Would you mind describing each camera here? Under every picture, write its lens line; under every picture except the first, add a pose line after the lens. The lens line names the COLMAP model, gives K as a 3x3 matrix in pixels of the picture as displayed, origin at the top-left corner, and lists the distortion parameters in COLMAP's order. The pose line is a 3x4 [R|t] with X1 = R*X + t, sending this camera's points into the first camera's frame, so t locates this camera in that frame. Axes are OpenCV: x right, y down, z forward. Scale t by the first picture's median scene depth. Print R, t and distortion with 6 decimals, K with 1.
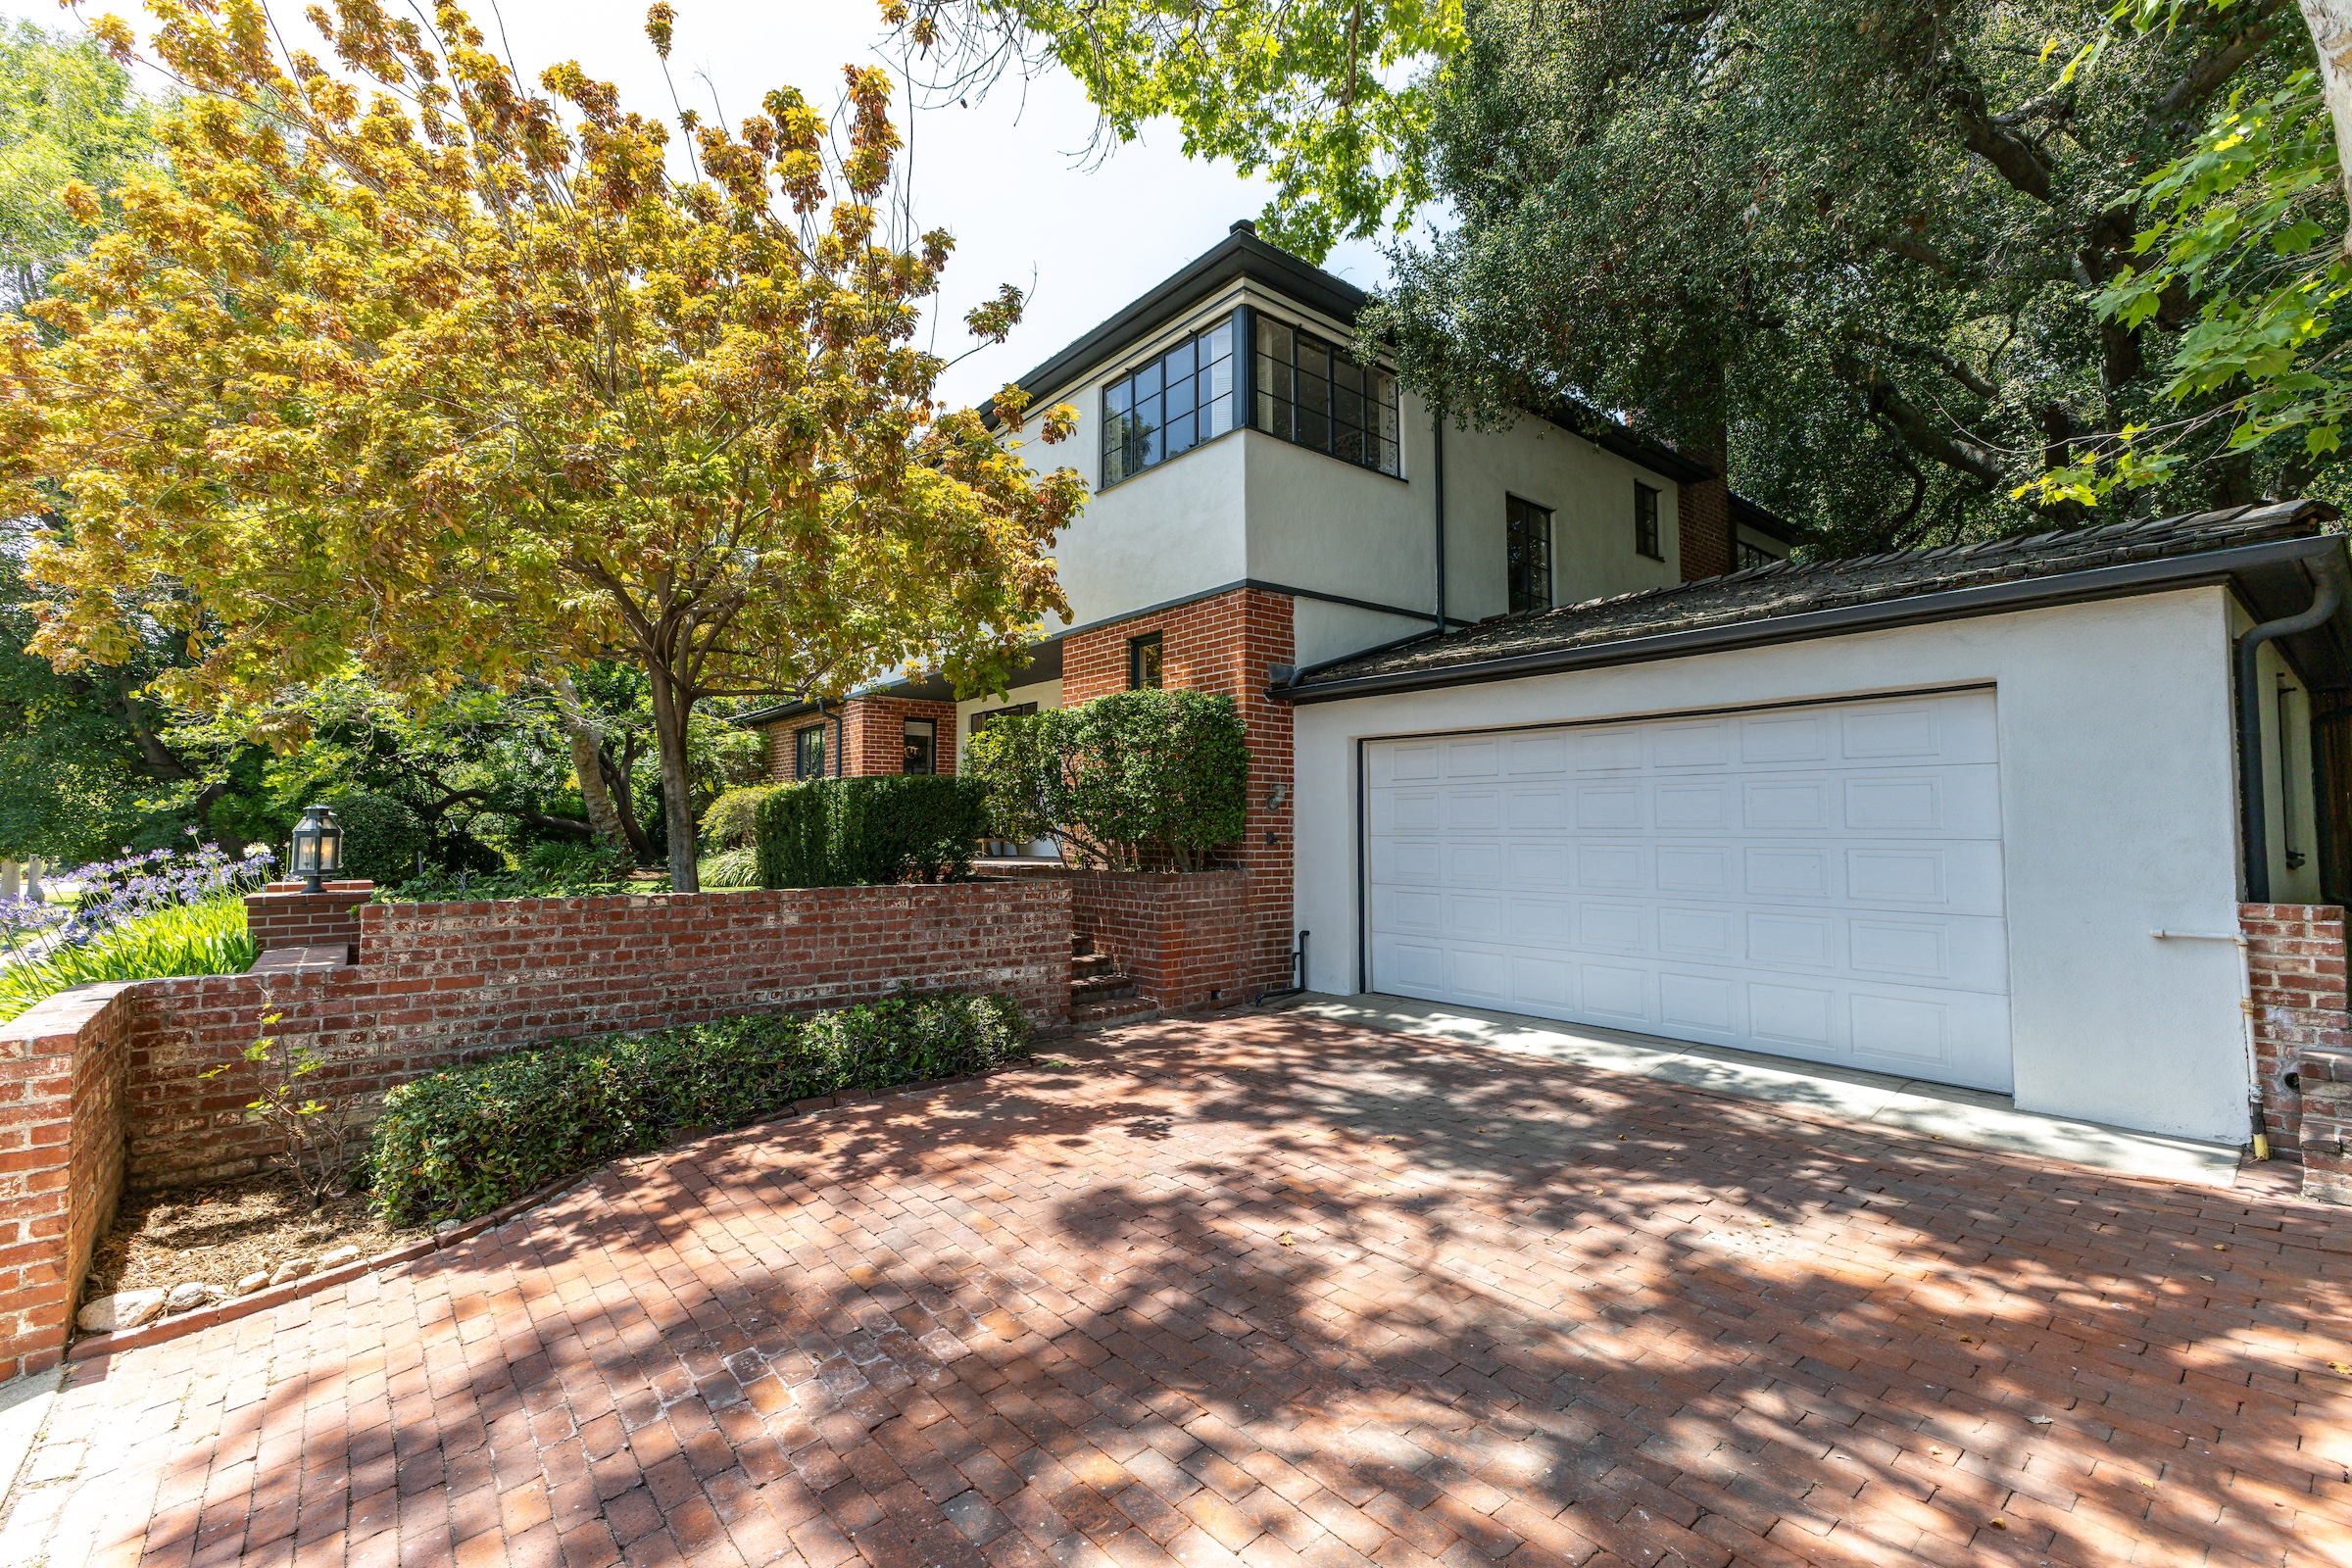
lens RADIAL K [[1030.9, 0, 1176.0], [0, 1030.9, 784.0], [0, 0, 1]] dist [0.002501, 0.000278]
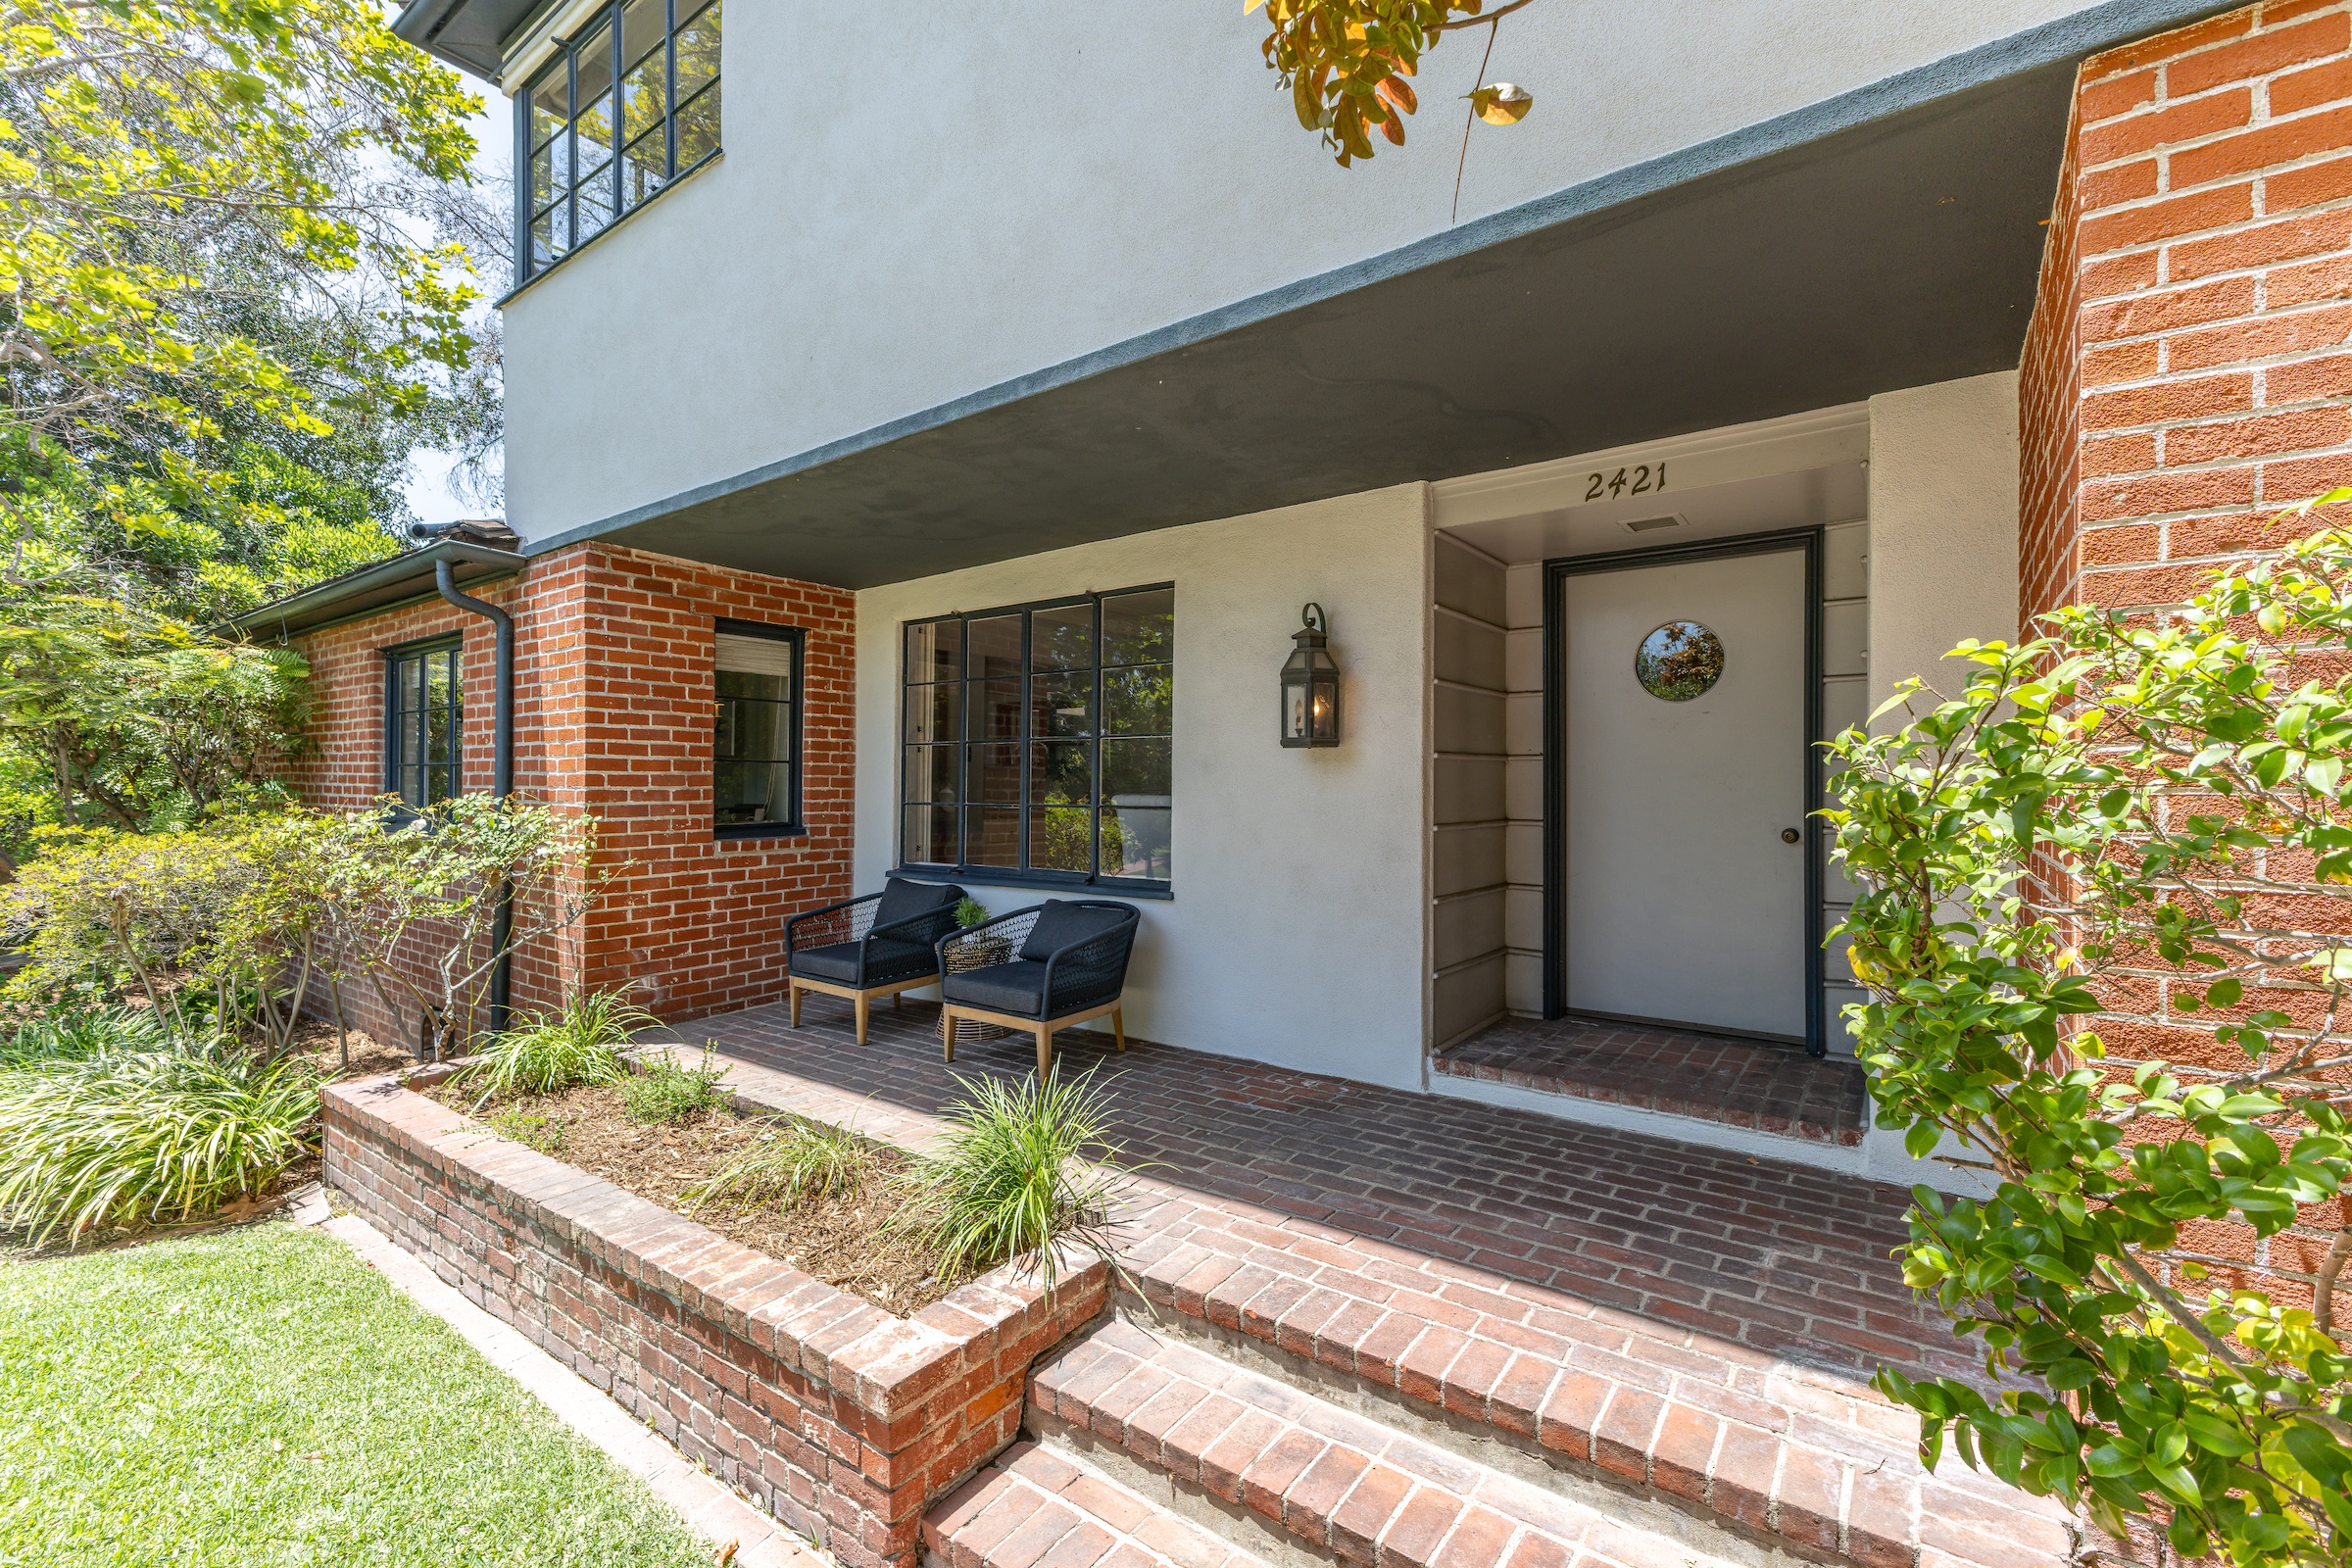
lens RADIAL K [[1030.9, 0, 1176.0], [0, 1030.9, 784.0], [0, 0, 1]] dist [0.002501, 0.000278]
pose [[0.969653, 0.009598, 0.244296, -0.187542], [-0.019380, 0.999102, 0.037667, -0.023930], [-0.243715, -0.041258, 0.968969, 0.591049]]
